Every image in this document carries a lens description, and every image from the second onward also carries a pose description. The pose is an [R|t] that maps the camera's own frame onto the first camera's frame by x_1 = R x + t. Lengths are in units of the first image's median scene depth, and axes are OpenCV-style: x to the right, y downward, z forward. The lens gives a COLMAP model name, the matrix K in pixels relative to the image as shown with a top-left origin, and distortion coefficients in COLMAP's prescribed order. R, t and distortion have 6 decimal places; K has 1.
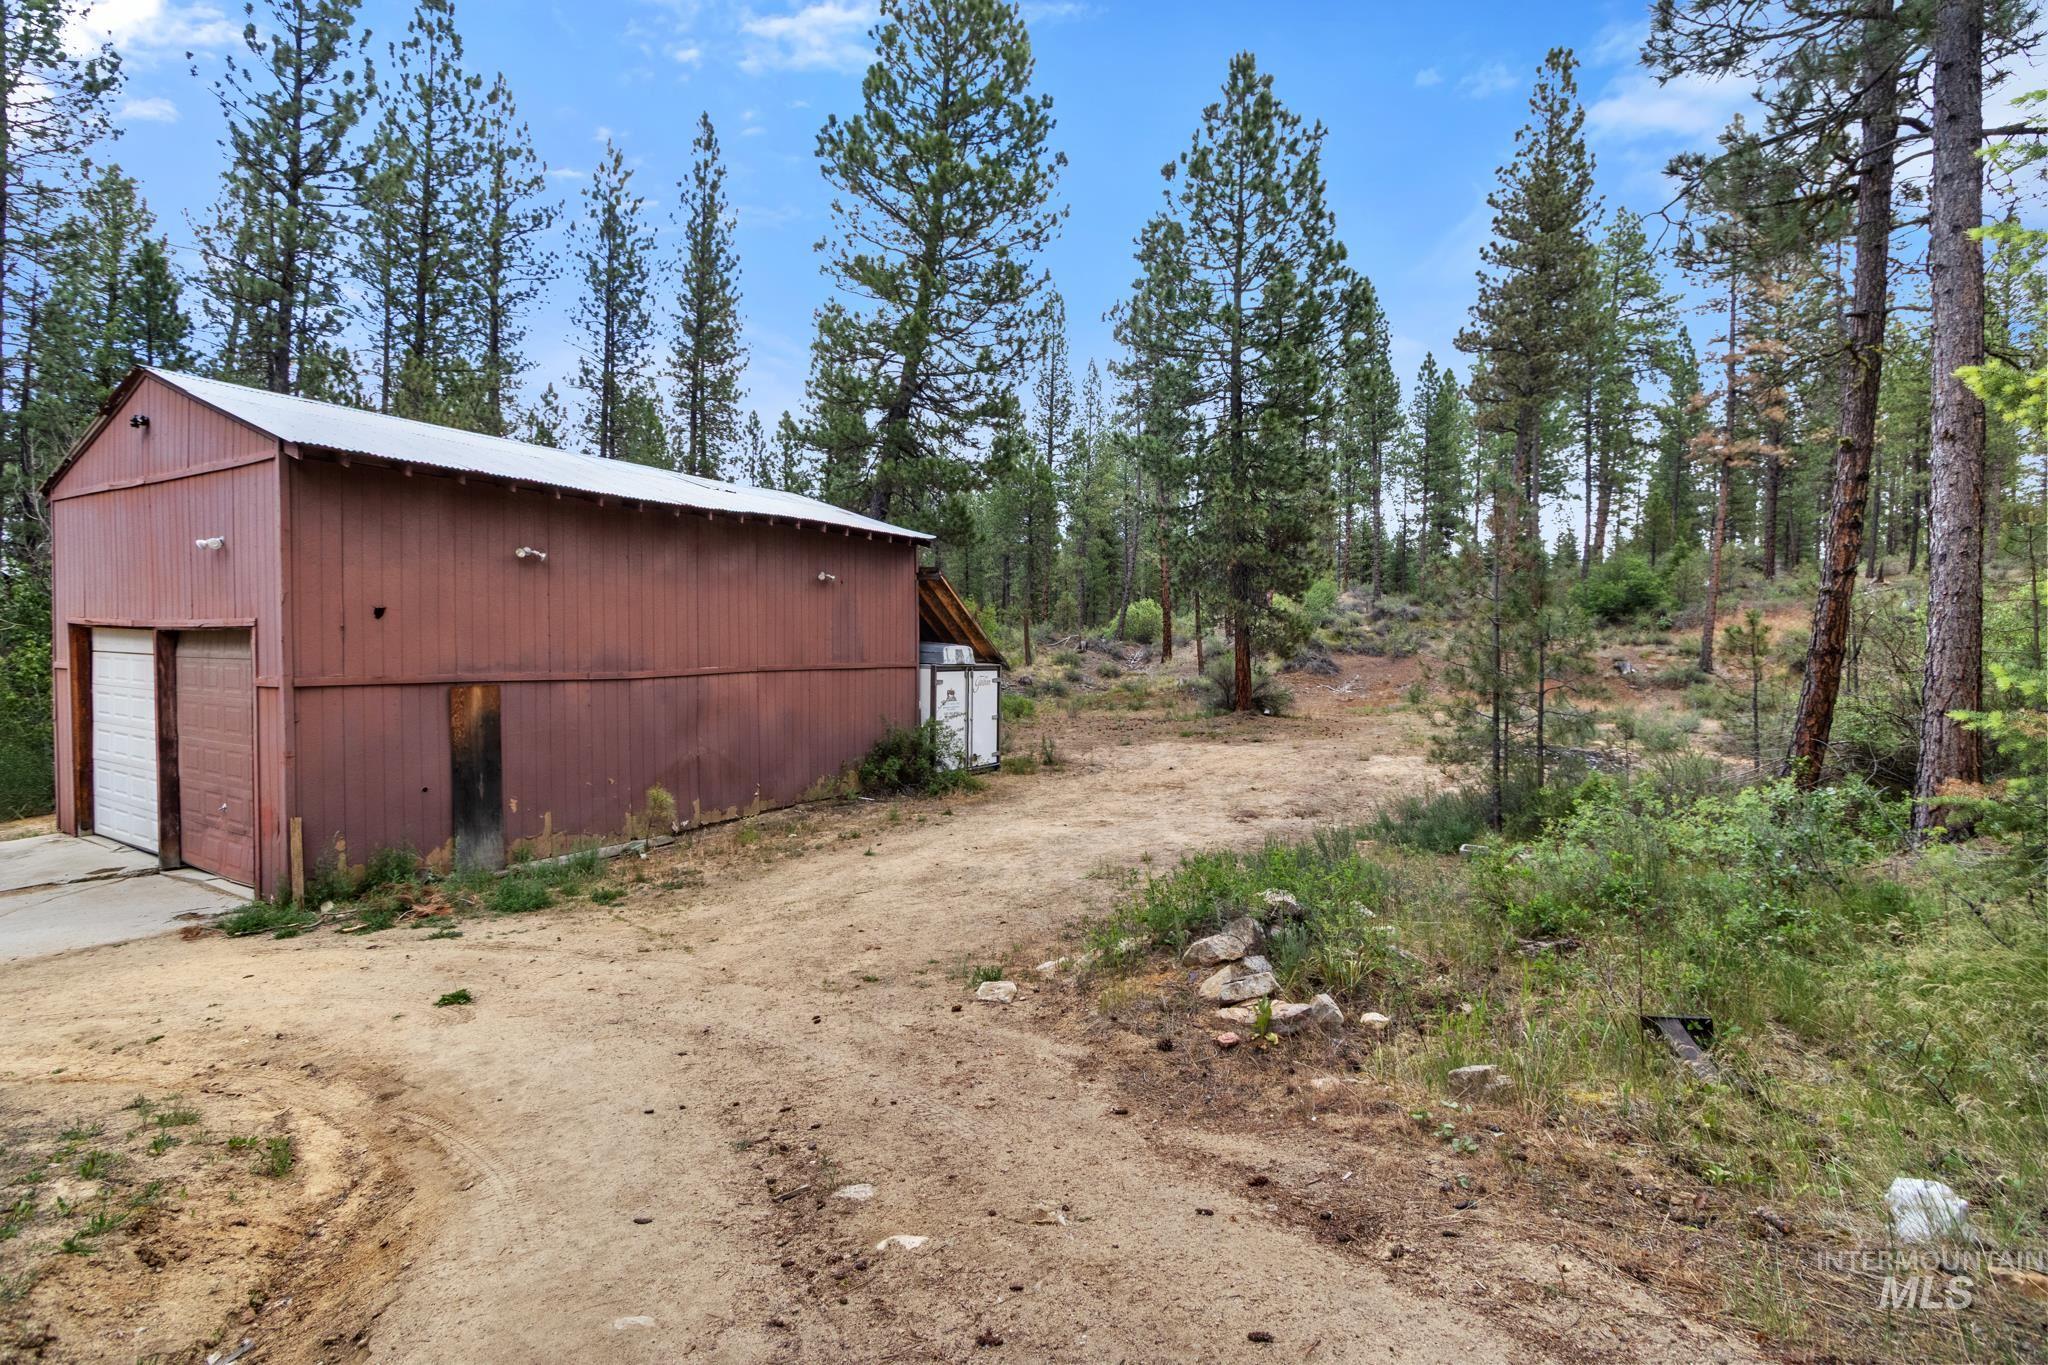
lens RADIAL K [[932.3, 0, 1021.6], [0, 932.3, 681.6], [0, 0, 1]] dist [-0.000787, -0.000625]
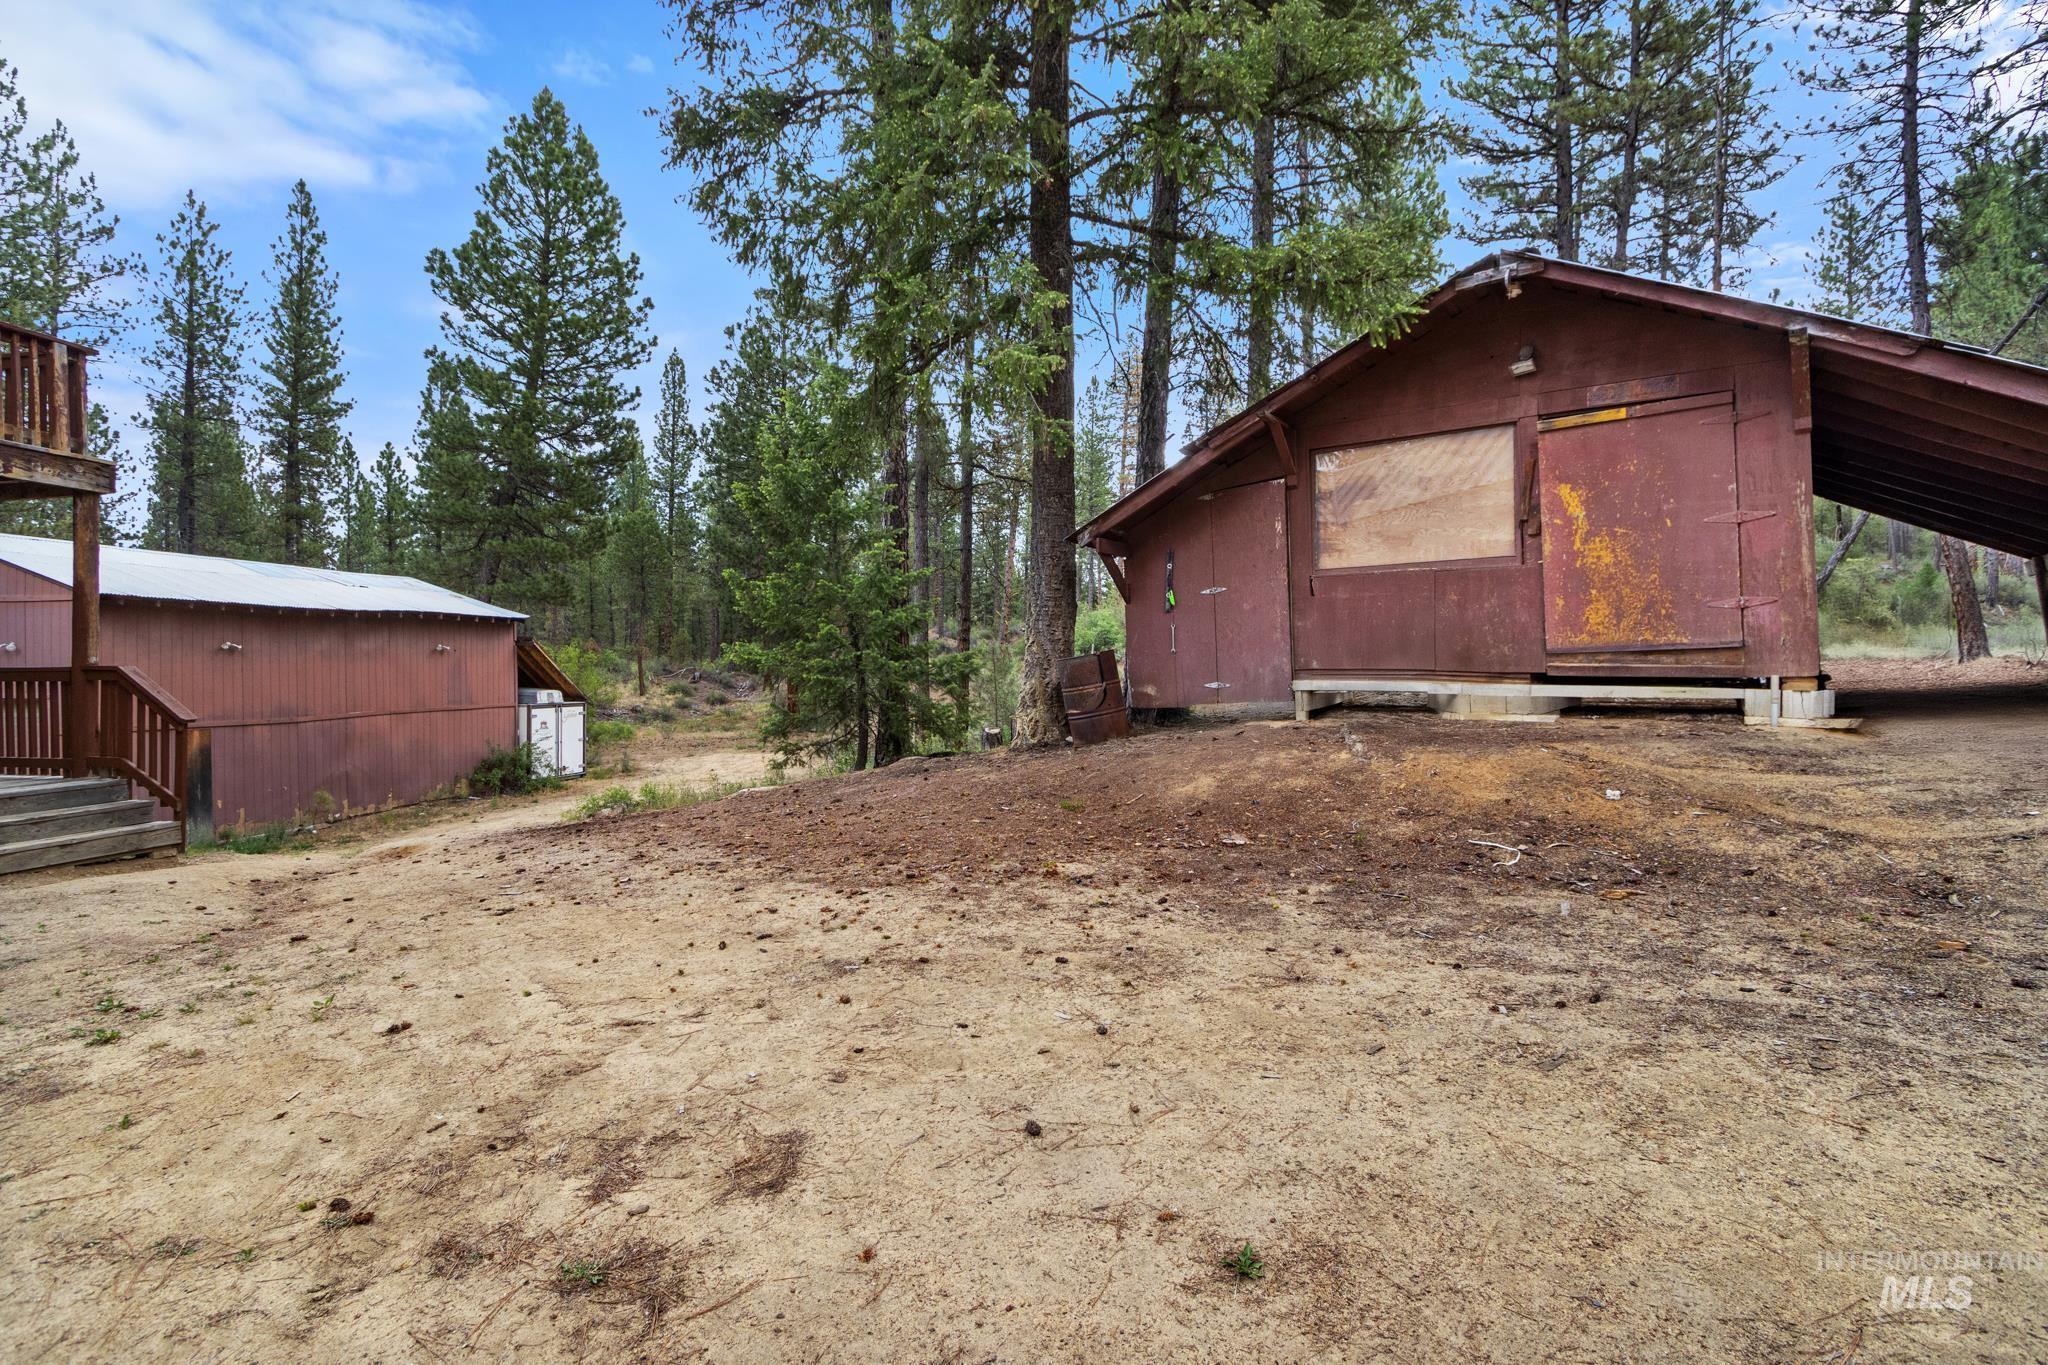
lens RADIAL K [[932.3, 0, 1029.1], [0, 932.3, 682.1], [0, 0, 1]] dist [-0.000787, -0.000625]
pose [[0.935387, -0.013531, 0.353367, 0.071634], [0.020571, 0.999658, -0.016172, -0.007989], [-0.353027, 0.022397, 0.935345, -0.368710]]
